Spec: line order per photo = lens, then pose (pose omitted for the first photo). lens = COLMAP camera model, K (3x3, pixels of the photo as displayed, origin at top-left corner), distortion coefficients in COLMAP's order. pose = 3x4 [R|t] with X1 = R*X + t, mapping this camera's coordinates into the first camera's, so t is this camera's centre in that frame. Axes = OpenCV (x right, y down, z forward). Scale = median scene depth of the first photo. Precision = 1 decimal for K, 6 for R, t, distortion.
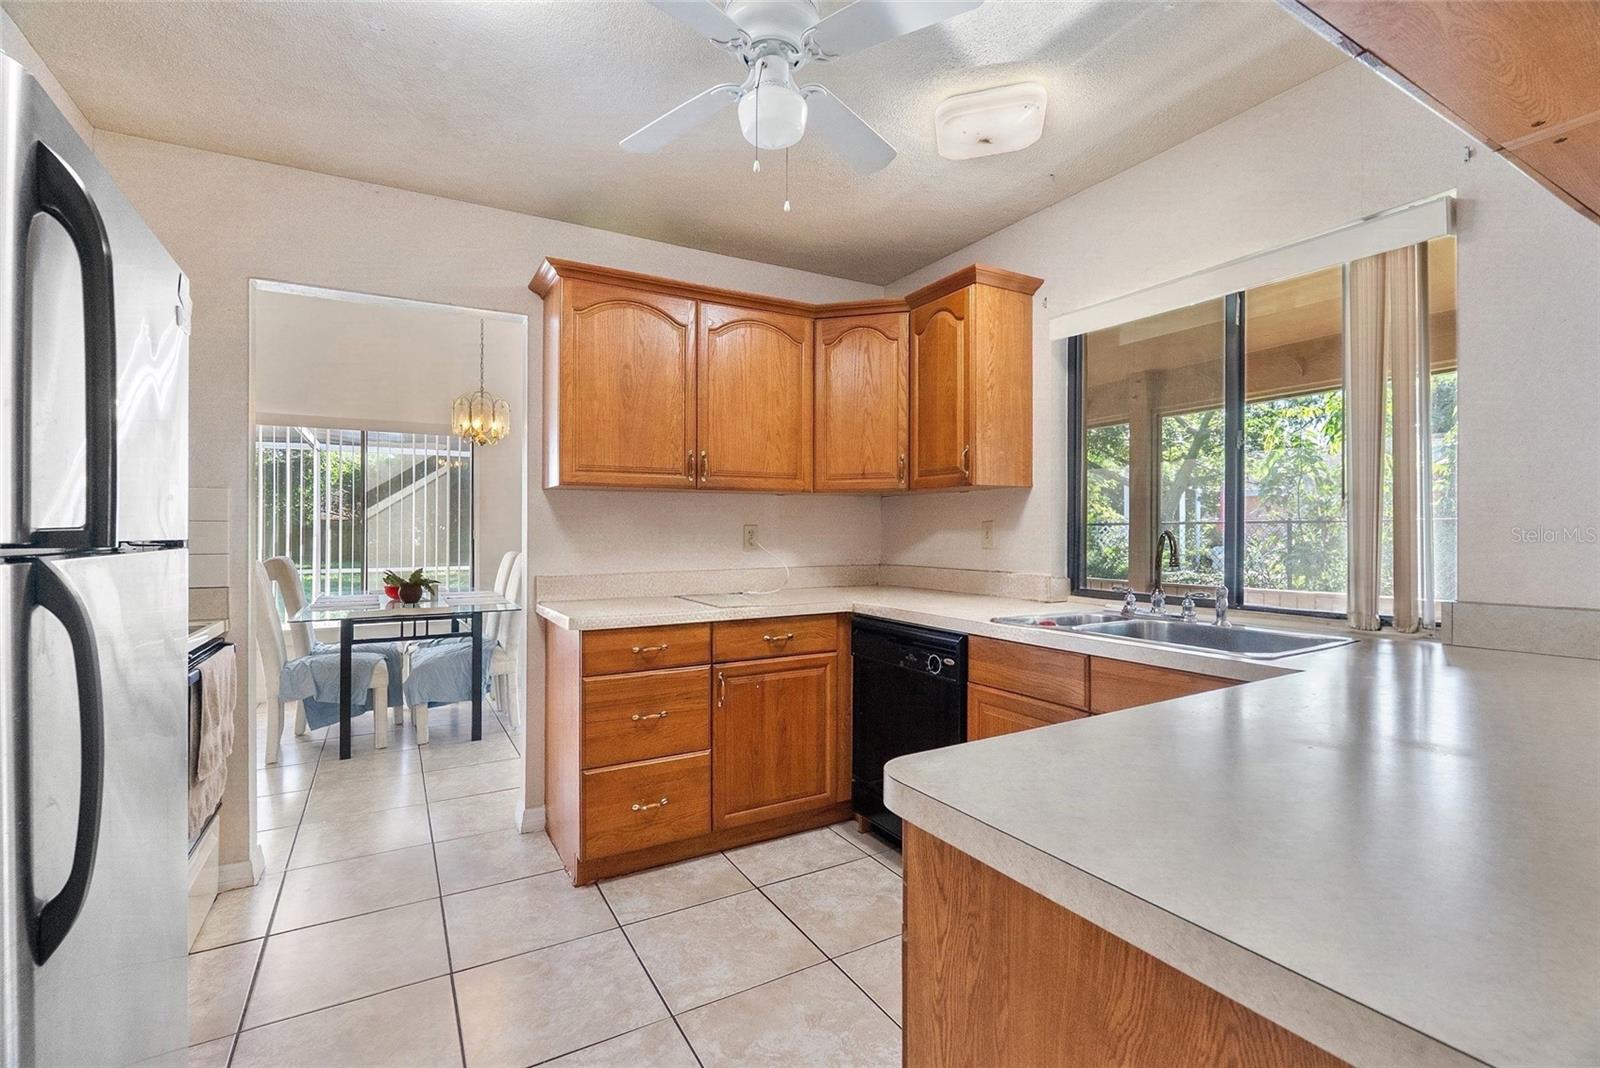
lens RADIAL K [[724.9, 0, 796.1], [0, 724.9, 518.1], [0, 0, 1]] dist [0.000460, -0.000054]
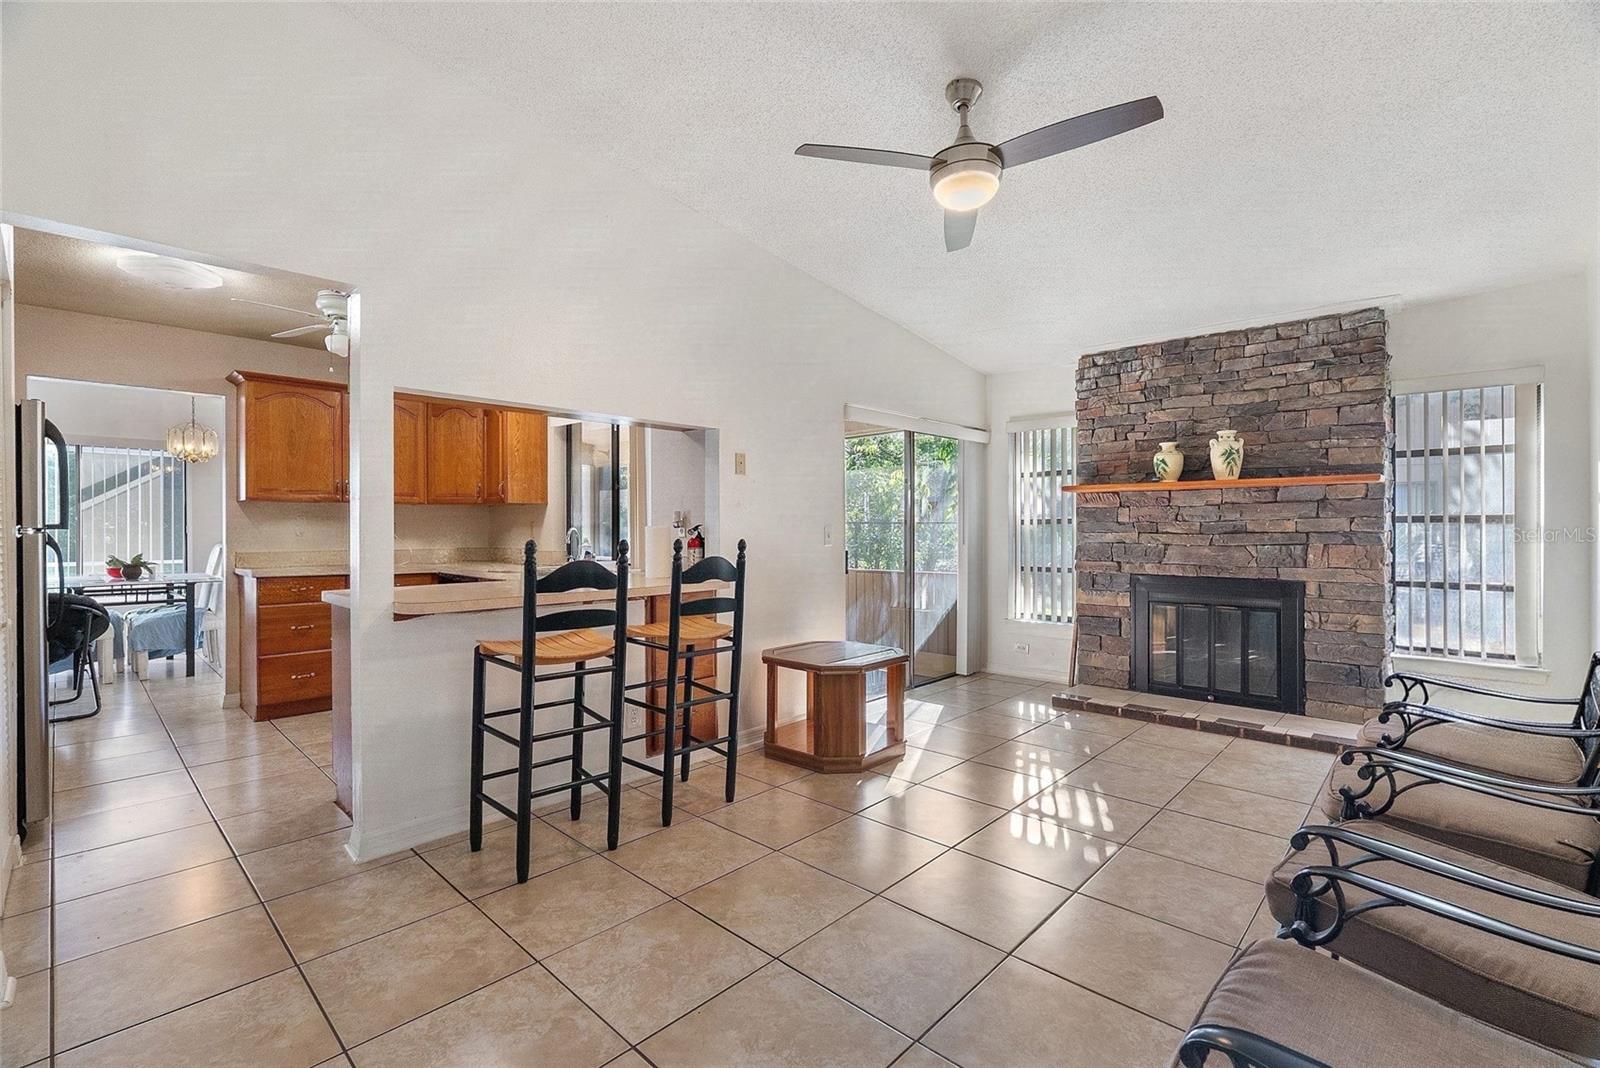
lens RADIAL K [[710.5, 0, 797.3], [0, 710.5, 527.8], [0, 0, 1]] dist [-0.002166, -0.000371]
pose [[0.957850, 0.001934, 0.287262, 0.291950], [-0.006817, 0.999849, 0.015999, -0.010229], [-0.287187, -0.017283, 0.957719, -0.652490]]
